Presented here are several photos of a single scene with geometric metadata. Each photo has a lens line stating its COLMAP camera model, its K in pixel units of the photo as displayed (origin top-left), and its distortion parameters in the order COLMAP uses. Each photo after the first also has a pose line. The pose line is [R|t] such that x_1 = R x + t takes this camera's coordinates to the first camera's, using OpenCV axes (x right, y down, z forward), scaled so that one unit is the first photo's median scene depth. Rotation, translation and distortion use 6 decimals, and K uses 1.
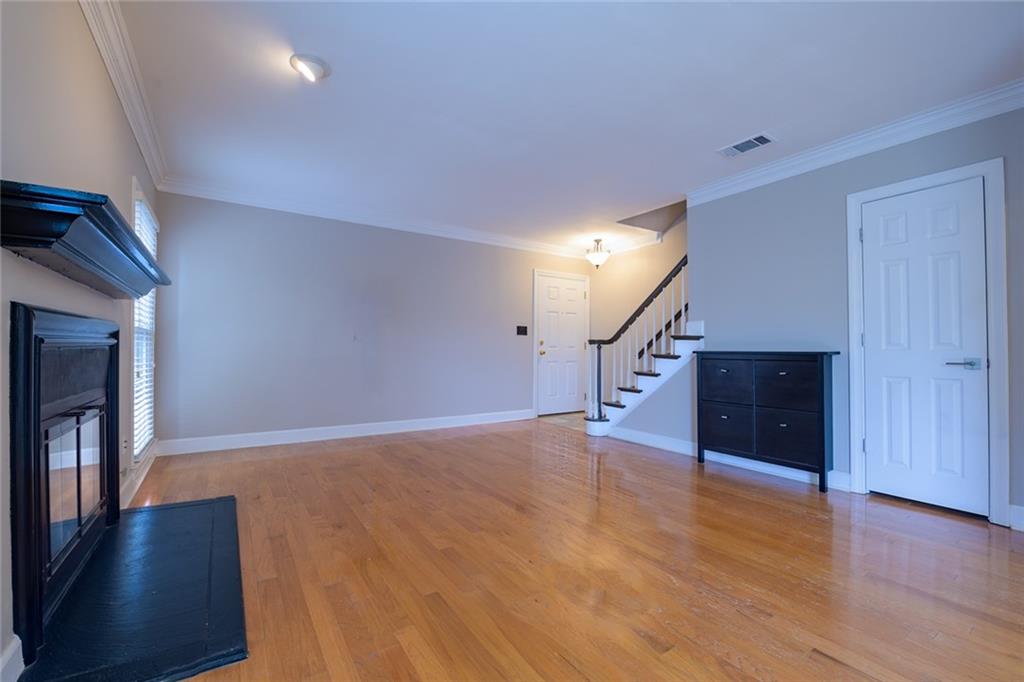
lens RADIAL K [[434.0, 0, 520.7], [0, 434.0, 346.6], [0, 0, 1]] dist [-0.010157, 0.000122]
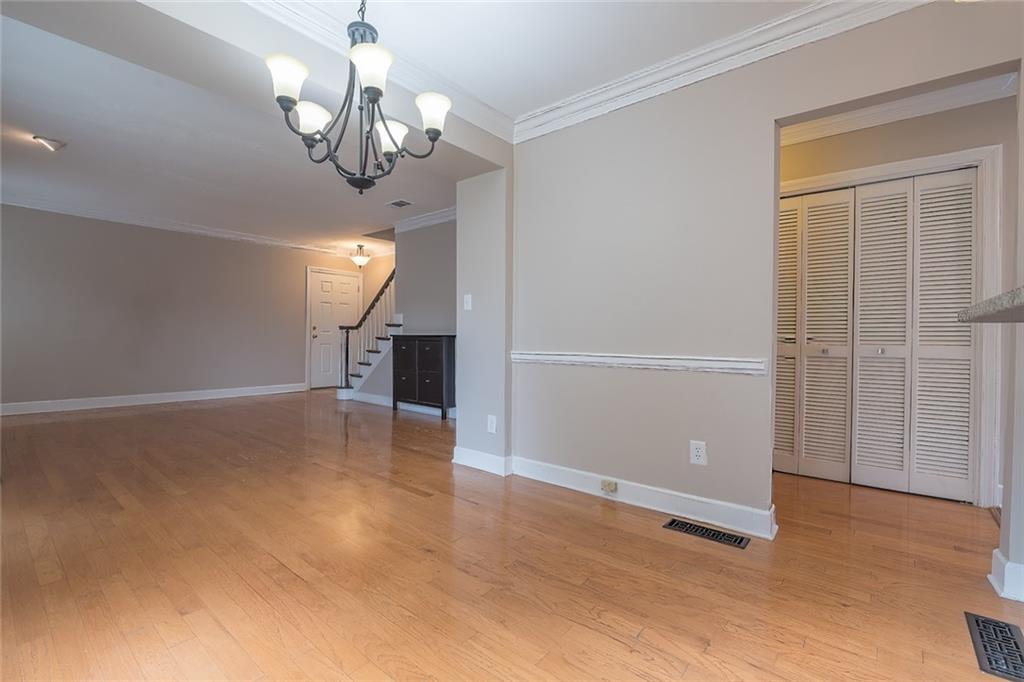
lens RADIAL K [[451.0, 0, 526.4], [0, 451.0, 344.2], [0, 0, 1]] dist [-0.019522, 0.000183]
pose [[0.957364, -0.003040, 0.288869, 0.310772], [-0.004815, 0.999638, 0.026478, -0.000033], [-0.288845, -0.026740, 0.957002, -0.449985]]
